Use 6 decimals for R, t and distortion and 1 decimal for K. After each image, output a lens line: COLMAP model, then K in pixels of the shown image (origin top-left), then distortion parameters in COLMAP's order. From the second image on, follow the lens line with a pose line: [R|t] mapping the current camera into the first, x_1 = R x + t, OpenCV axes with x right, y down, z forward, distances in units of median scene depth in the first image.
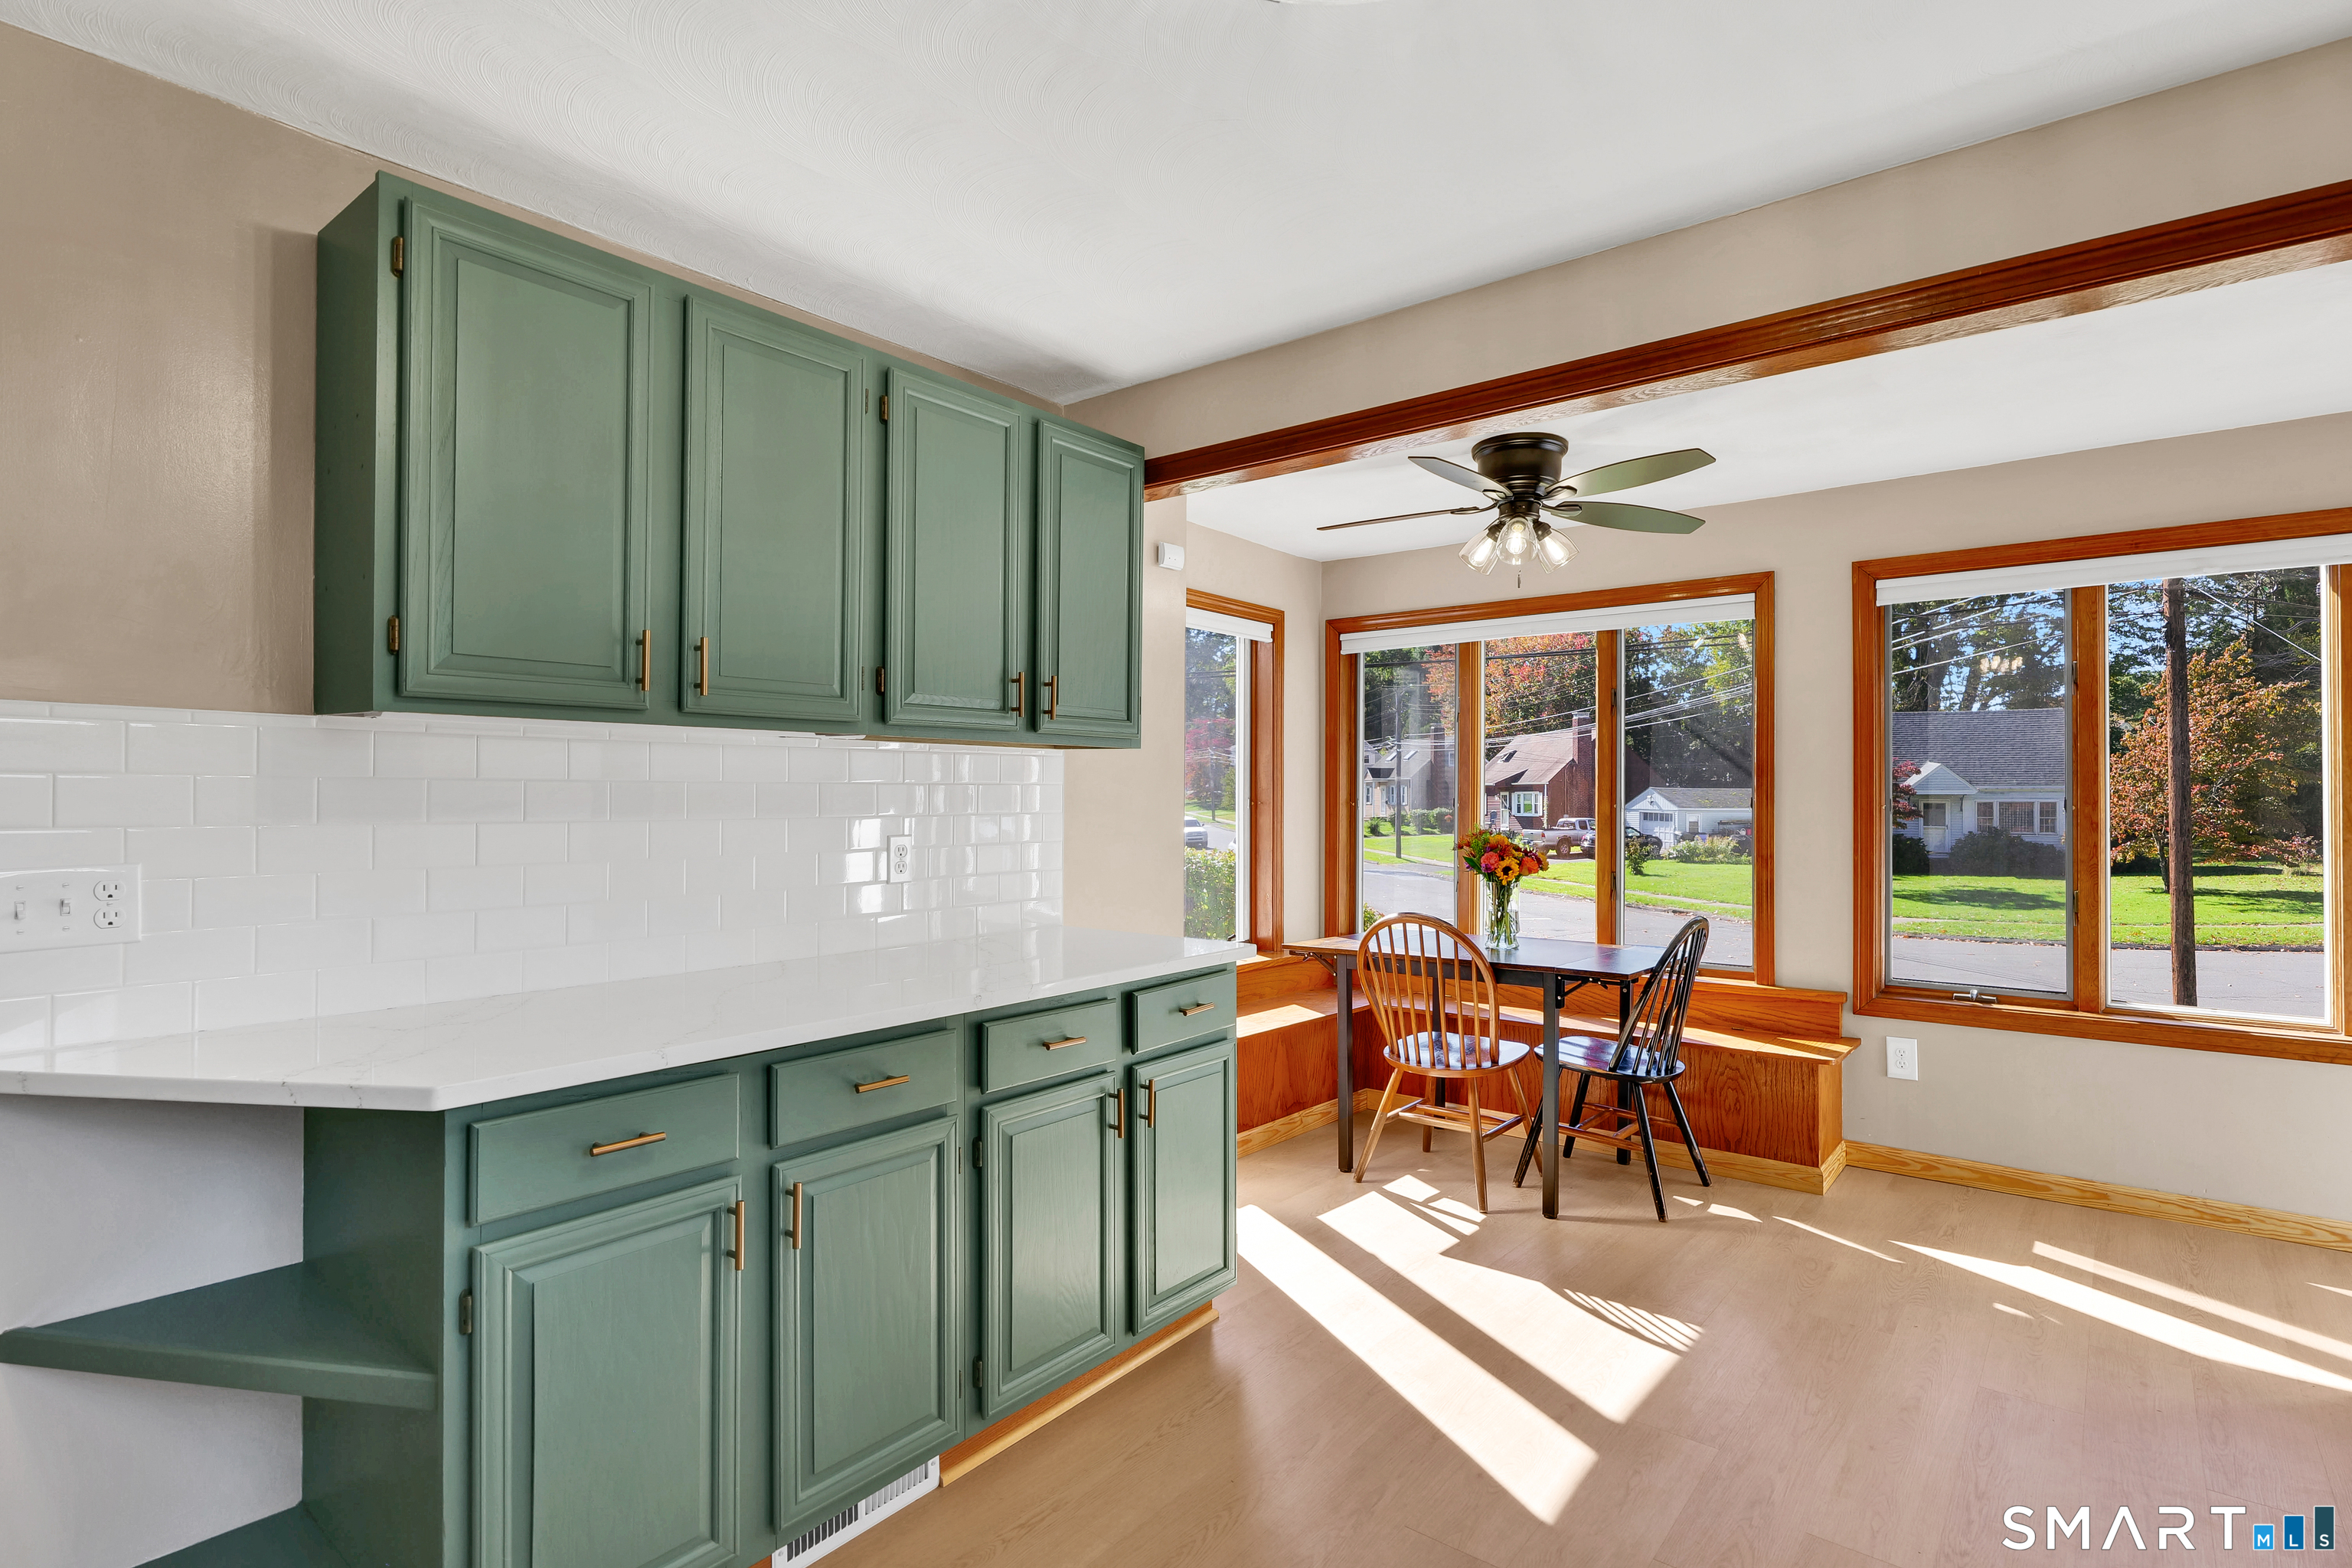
lens RADIAL K [[1133.4, 0, 1180.8], [0, 1133.4, 792.4], [0, 0, 1]] dist [0.028100, 0.001064]
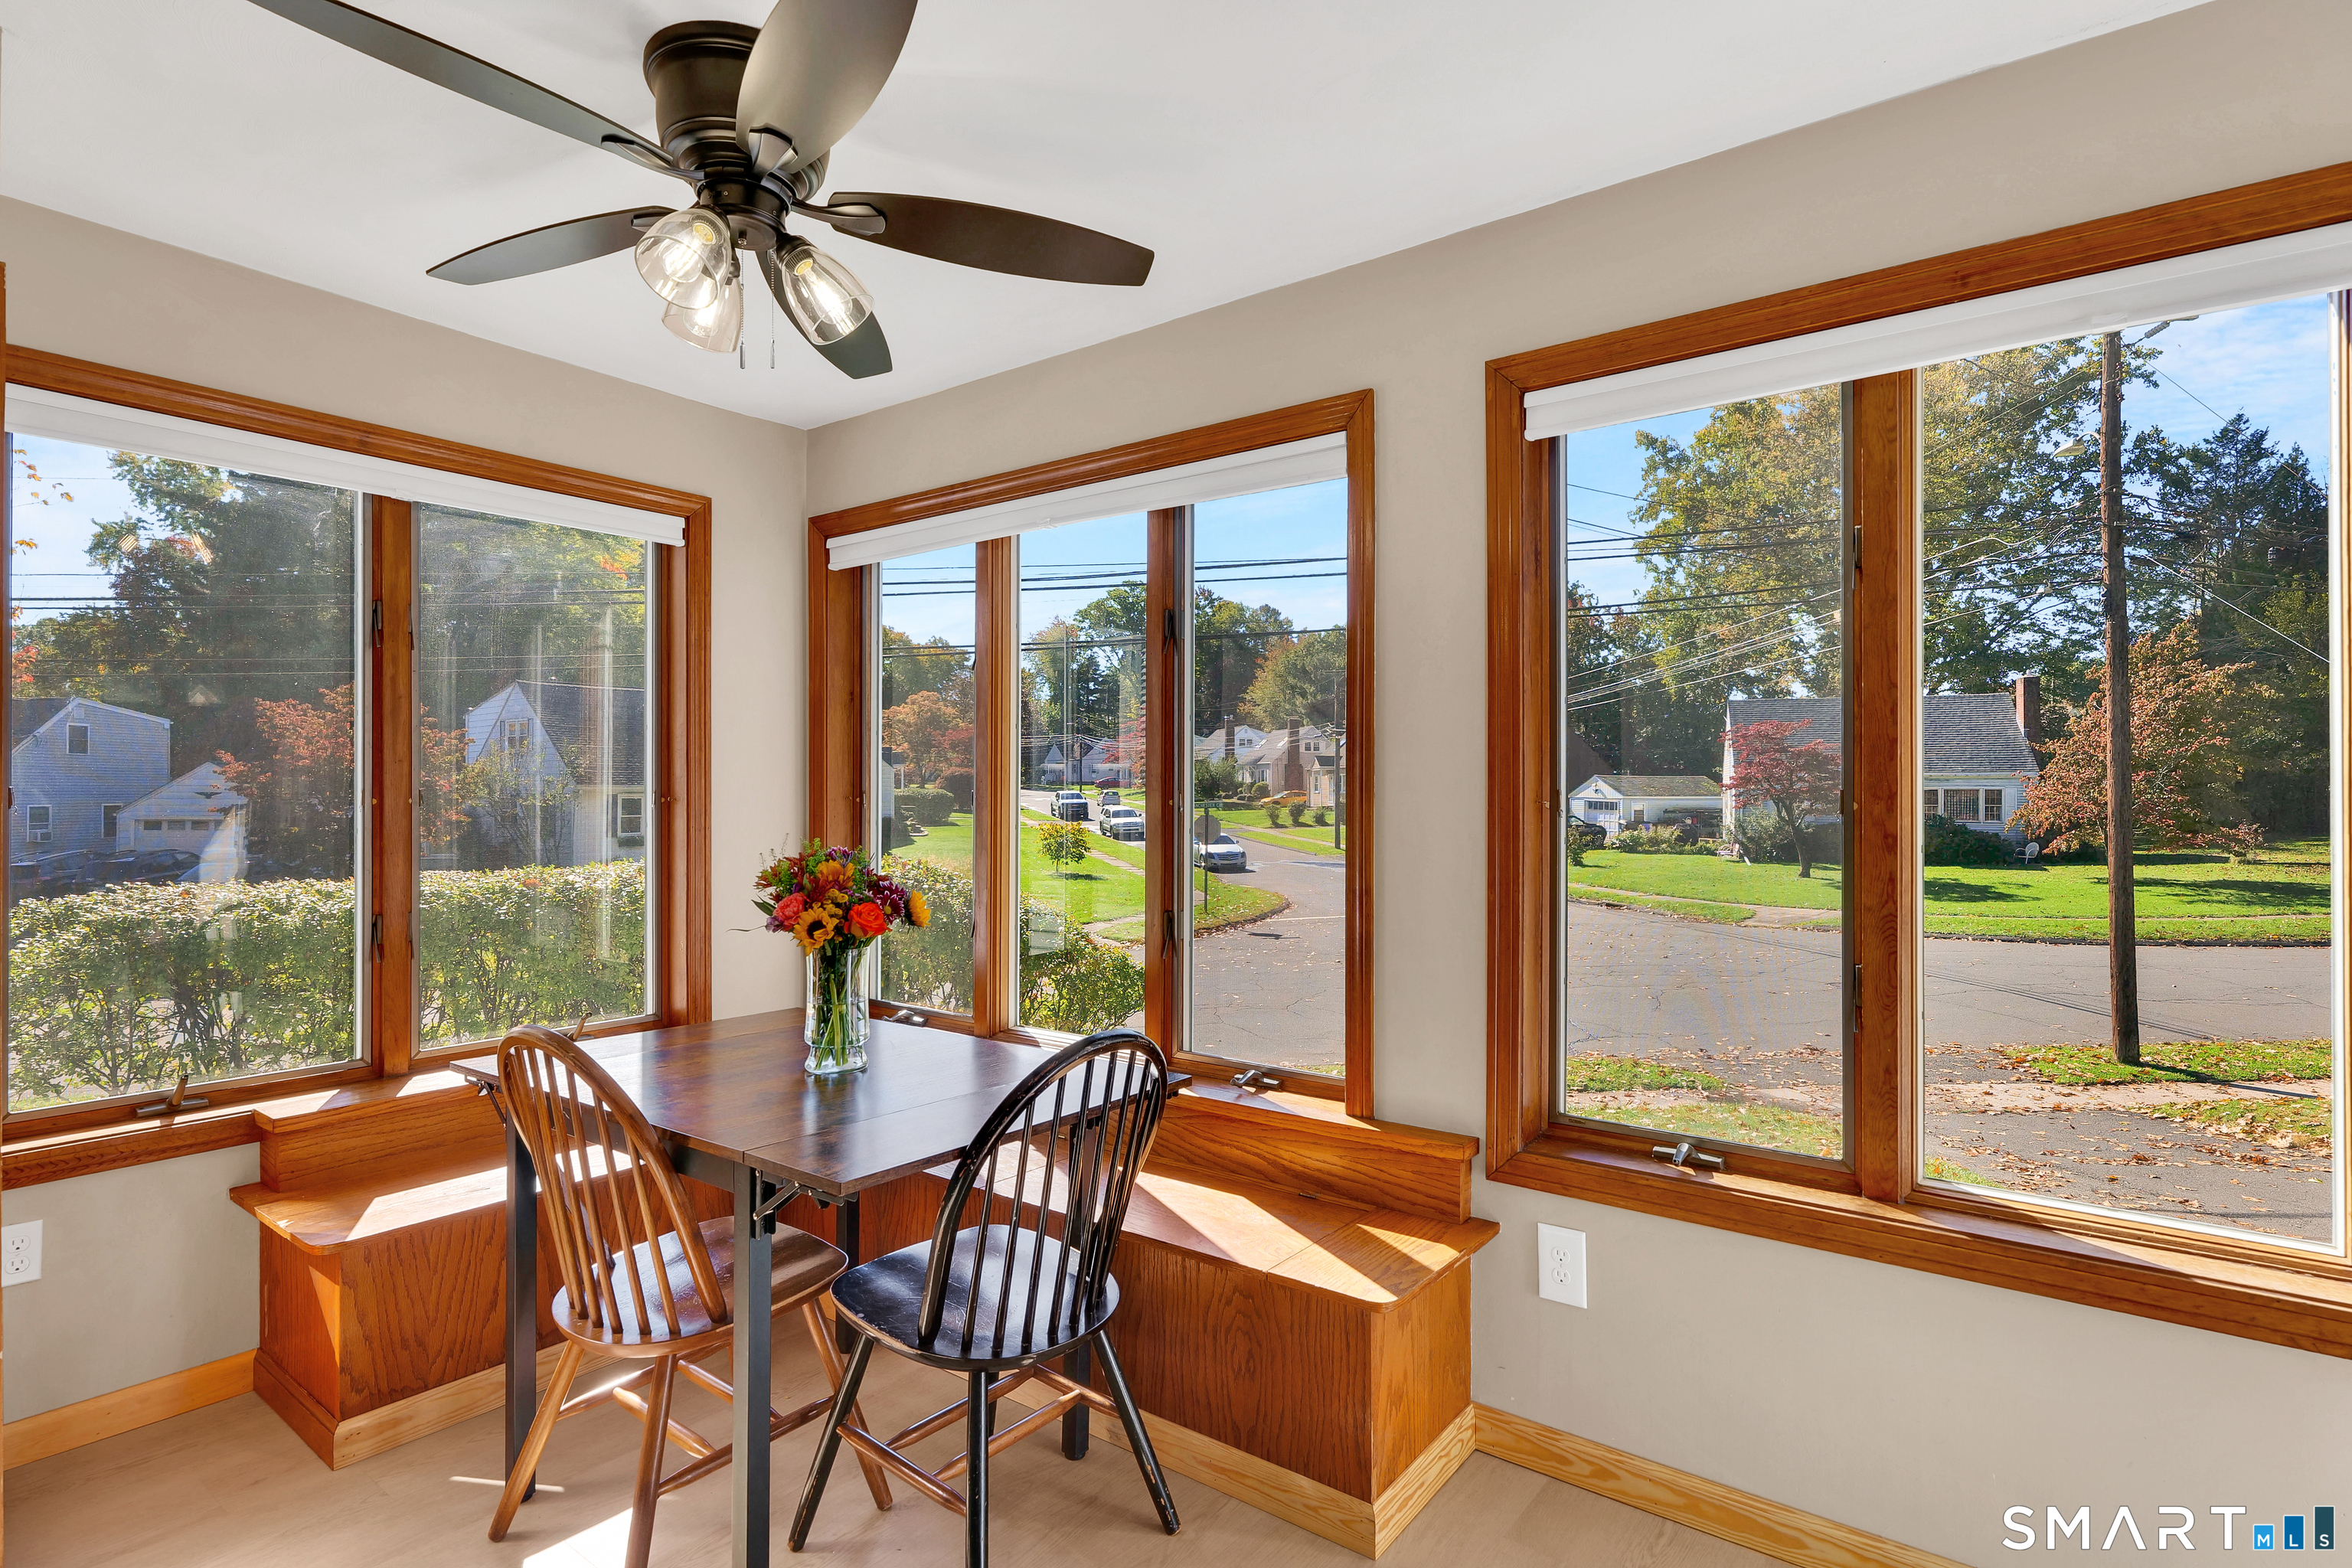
lens RADIAL K [[1107.5, 0, 1173.6], [0, 1107.5, 785.4], [0, 0, 1]] dist [0.002423, 0.008665]
pose [[0.999994, -0.002910, 0.002038, 0.075816], [0.002903, 0.999991, 0.003212, 0.000203], [-0.002048, -0.003206, 0.999993, 0.081204]]
